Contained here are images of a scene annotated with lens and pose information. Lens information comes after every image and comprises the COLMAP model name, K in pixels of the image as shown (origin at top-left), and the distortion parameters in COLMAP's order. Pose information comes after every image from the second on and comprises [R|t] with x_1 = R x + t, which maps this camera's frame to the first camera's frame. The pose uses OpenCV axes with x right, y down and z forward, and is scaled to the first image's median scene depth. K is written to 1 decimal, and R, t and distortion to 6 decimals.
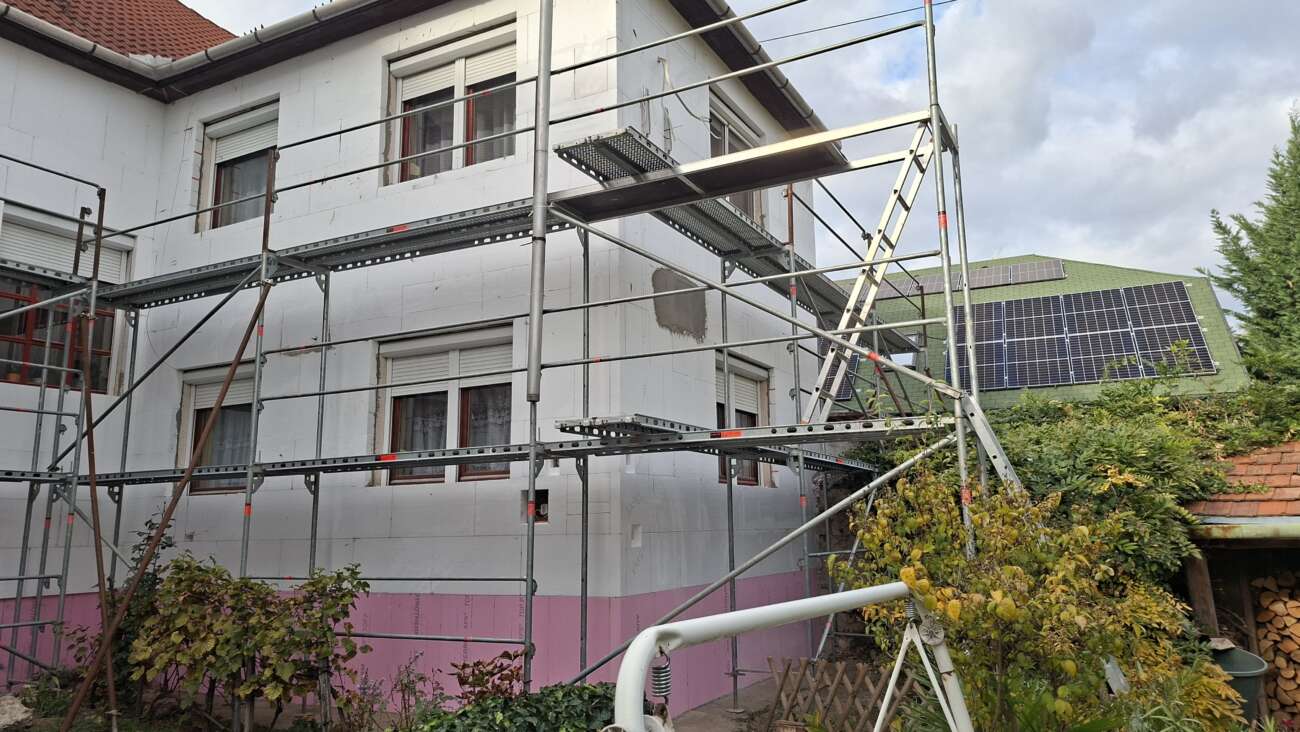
lens RADIAL K [[883.2, 0, 650.7], [0, 883.2, 349.5], [0, 0, 1]] dist [0.136388, -0.166501]
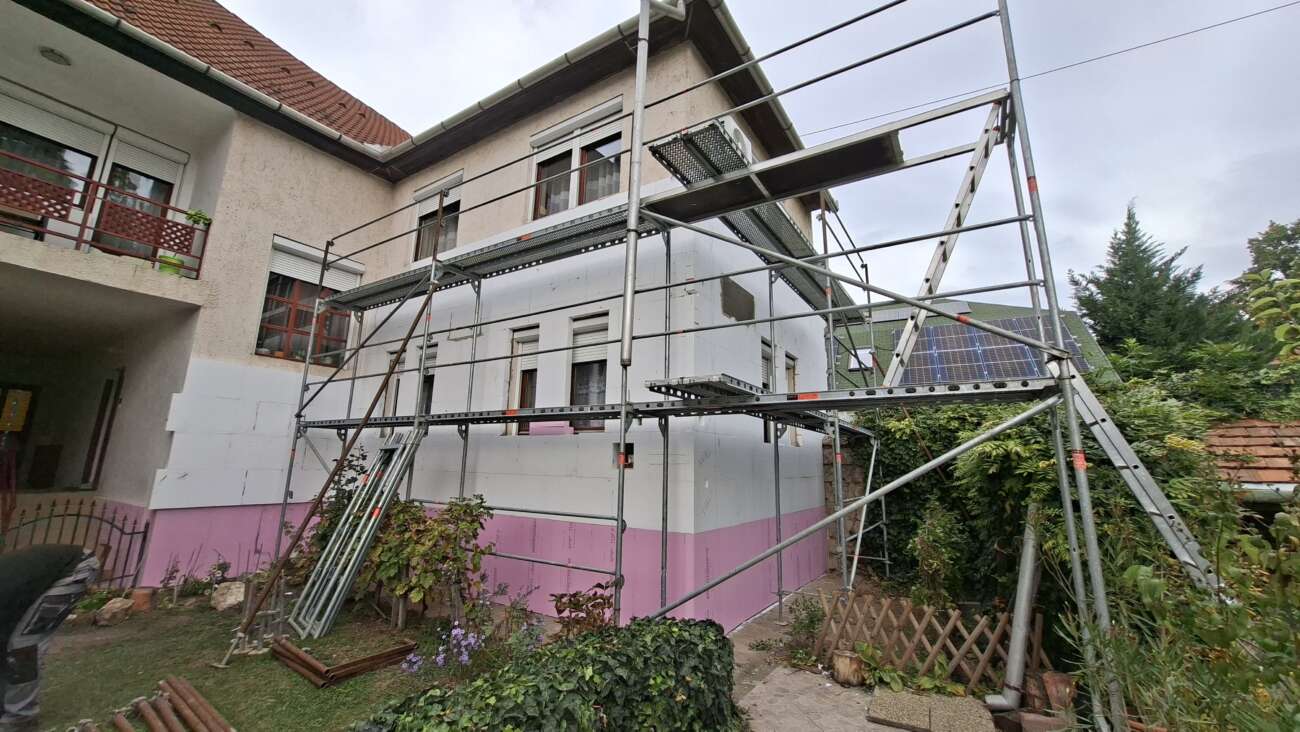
lens RADIAL K [[504.5, 0, 646.9], [0, 504.5, 353.9], [0, 0, 1]] dist [-0.003121, 0.000081]
pose [[0.996481, 0.016235, -0.082238, -0.041972], [-0.017893, 0.999650, -0.019473, 0.045993], [0.081893, 0.020876, 0.996422, 0.289104]]
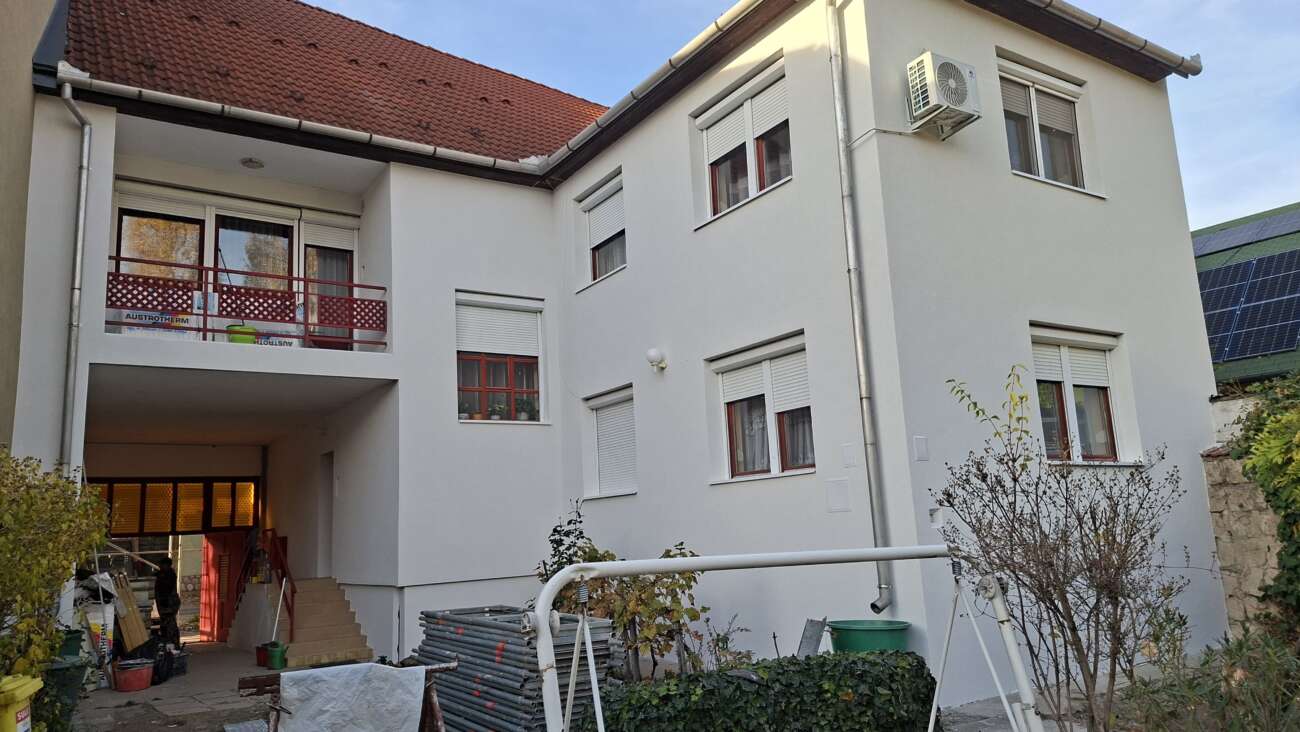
lens RADIAL K [[881.9, 0, 649.3], [0, 881.9, 369.6], [0, 0, 1]] dist [0.124699, -0.146745]
pose [[0.880280, -0.115996, -0.460057, 0.186723], [0.130149, 0.991494, -0.000959, -0.006665], [0.456255, -0.059032, 0.887889, -0.076239]]
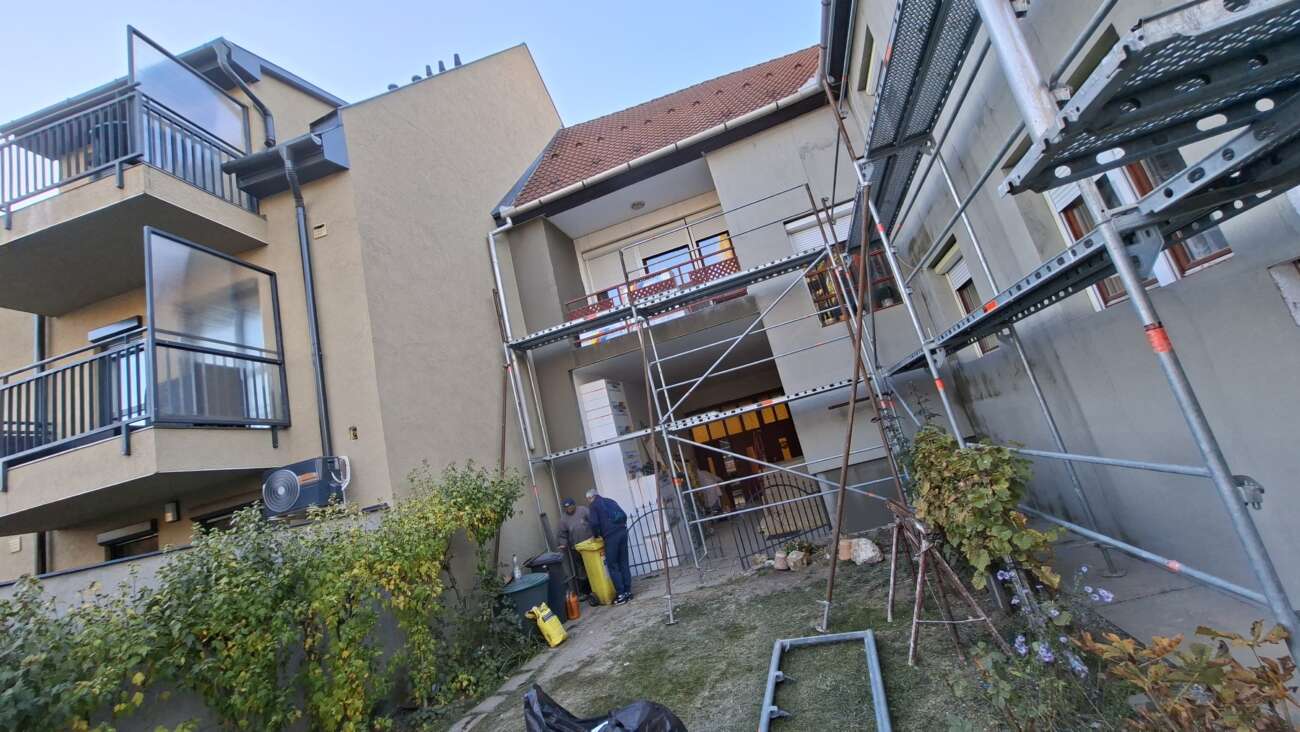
lens RADIAL K [[512.2, 0, 655.9], [0, 512.2, 346.2], [0, 0, 1]] dist [-0.021129, 0.000077]
pose [[0.201634, -0.252580, -0.946334, 0.060761], [0.419391, 0.895390, -0.149624, 0.091560], [0.885130, -0.366715, 0.286471, 0.576640]]
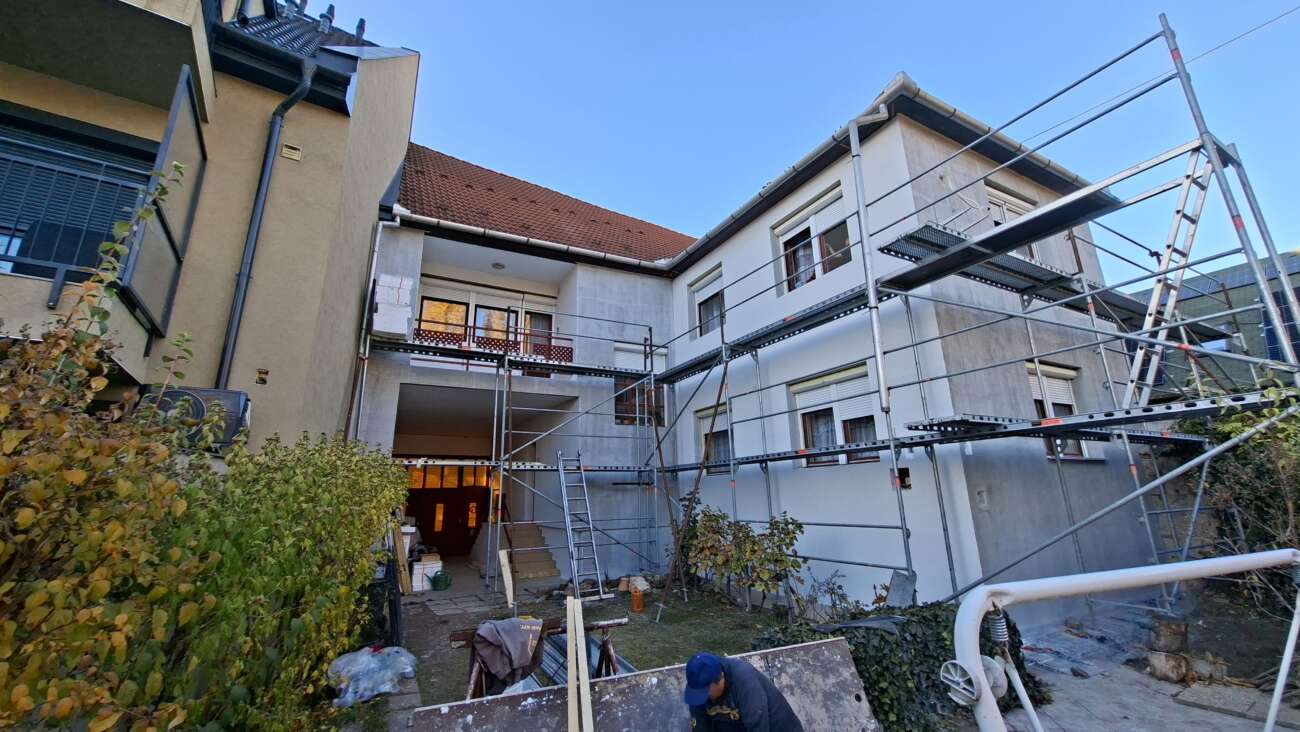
lens RADIAL K [[509.2, 0, 652.1], [0, 509.2, 352.3], [0, 0, 1]] dist [-0.002072, 0.000458]
pose [[0.834084, -0.155797, -0.529179, 0.009947], [0.119139, 0.987525, -0.102954, -0.000303], [0.538618, 0.022826, 0.842241, 0.025820]]
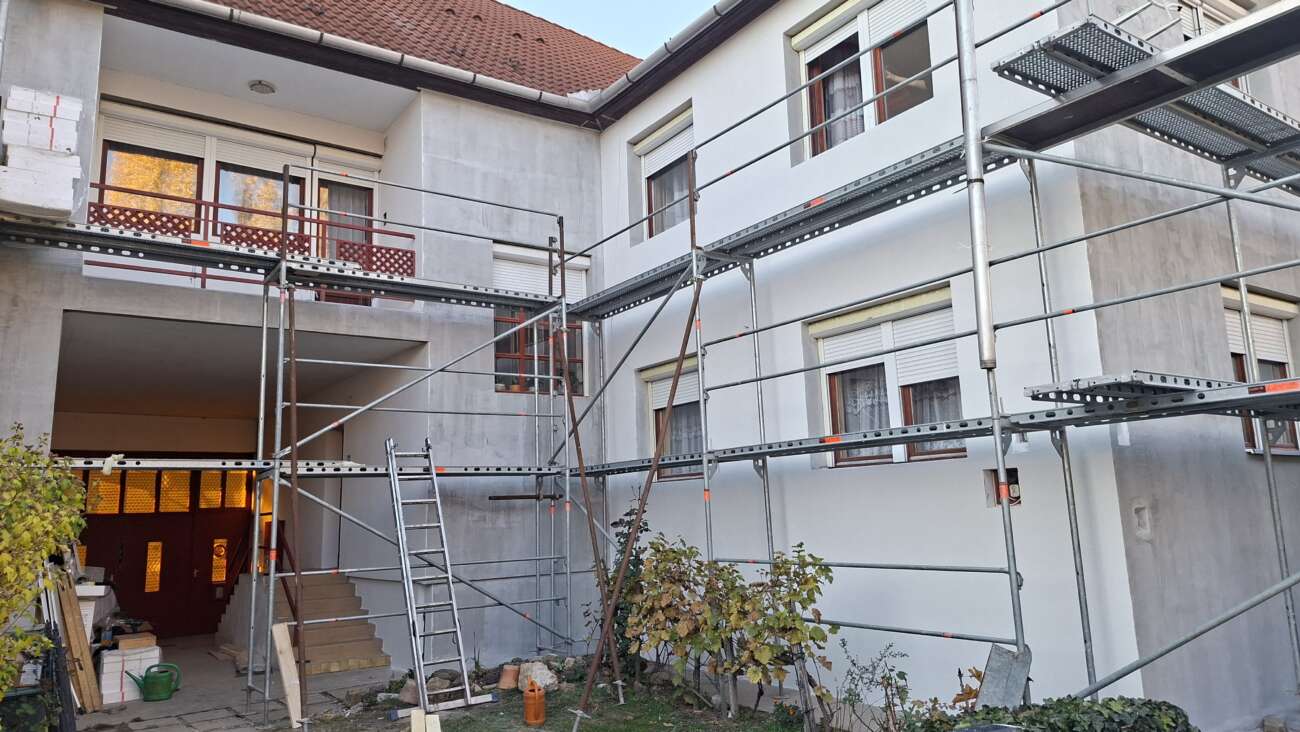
lens RADIAL K [[883.2, 0, 650.7], [0, 883.2, 349.5], [0, 0, 1]] dist [0.136388, -0.166501]
pose [[0.889075, -0.100917, -0.446498, -0.028921], [0.110572, 0.993858, -0.004459, 0.006878], [0.444206, -0.045406, 0.894773, 0.058403]]
